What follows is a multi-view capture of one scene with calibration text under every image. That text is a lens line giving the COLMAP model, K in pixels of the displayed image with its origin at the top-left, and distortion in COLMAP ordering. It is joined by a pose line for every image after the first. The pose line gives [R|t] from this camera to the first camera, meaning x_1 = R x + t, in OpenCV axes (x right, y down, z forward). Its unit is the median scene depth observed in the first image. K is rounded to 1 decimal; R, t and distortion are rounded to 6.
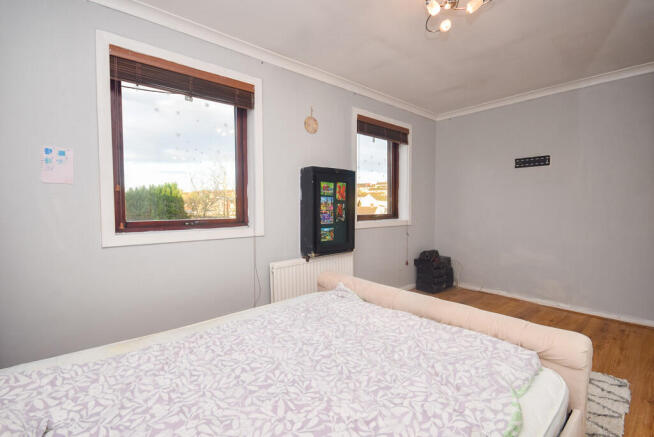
lens RADIAL K [[294.2, 0, 323.1], [0, 294.2, 216.1], [0, 0, 1]] dist [-0.002496, -0.000780]
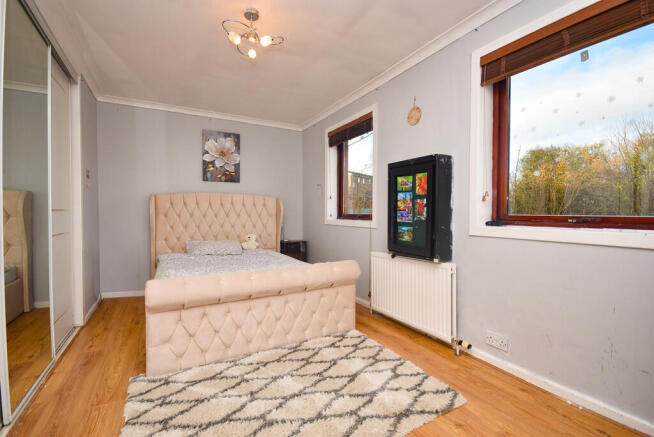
lens RADIAL K [[294.2, 0, 323.1], [0, 294.2, 216.1], [0, 0, 1]] dist [-0.002496, -0.000780]
pose [[-0.200553, 0.015337, -0.979563, 0.942730], [-0.030095, 0.999309, 0.021808, -0.004109], [0.979221, 0.033854, -0.199953, 0.921988]]
